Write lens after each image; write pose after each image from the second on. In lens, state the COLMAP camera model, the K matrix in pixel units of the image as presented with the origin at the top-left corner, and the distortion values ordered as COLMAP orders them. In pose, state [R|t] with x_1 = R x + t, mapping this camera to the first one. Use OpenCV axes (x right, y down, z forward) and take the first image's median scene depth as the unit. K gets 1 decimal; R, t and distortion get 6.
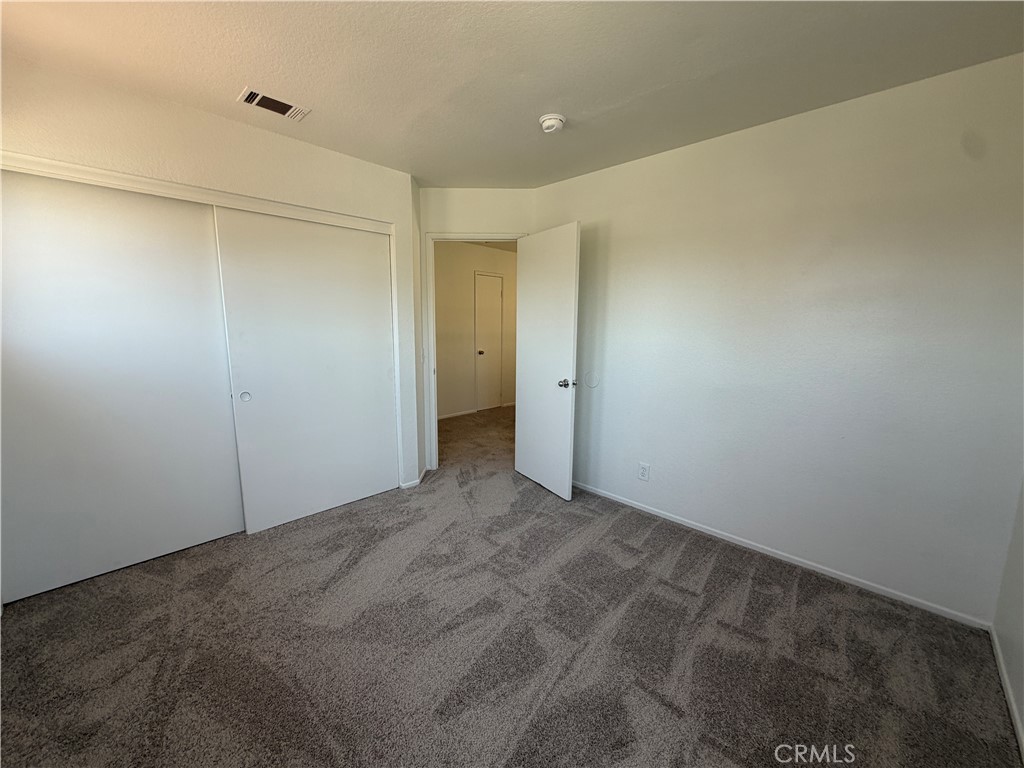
lens RADIAL K [[407.9, 0, 509.2], [0, 407.9, 385.5], [0, 0, 1]] dist [0.001015, 0.000270]
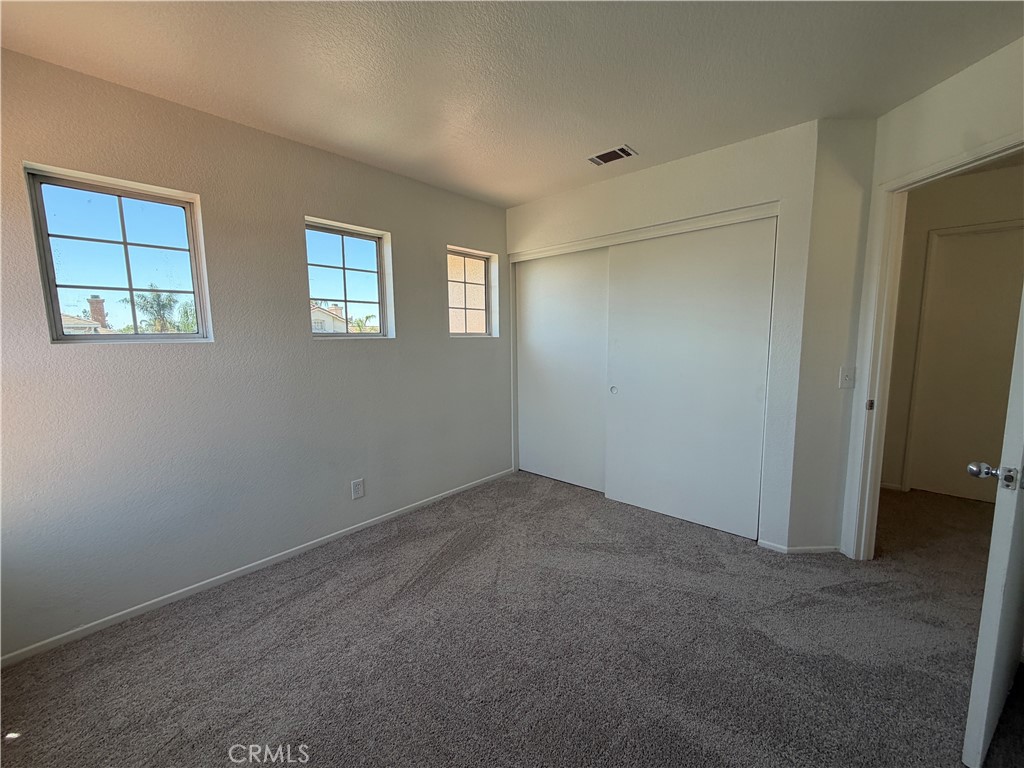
lens RADIAL K [[407.9, 0, 509.4], [0, 407.9, 385.4], [0, 0, 1]] dist [0.001015, 0.000270]
pose [[0.040830, 0.115260, -0.992496, 0.473807], [-0.141397, 0.983994, 0.108456, -0.062448], [0.989111, 0.135908, 0.056474, 0.475343]]
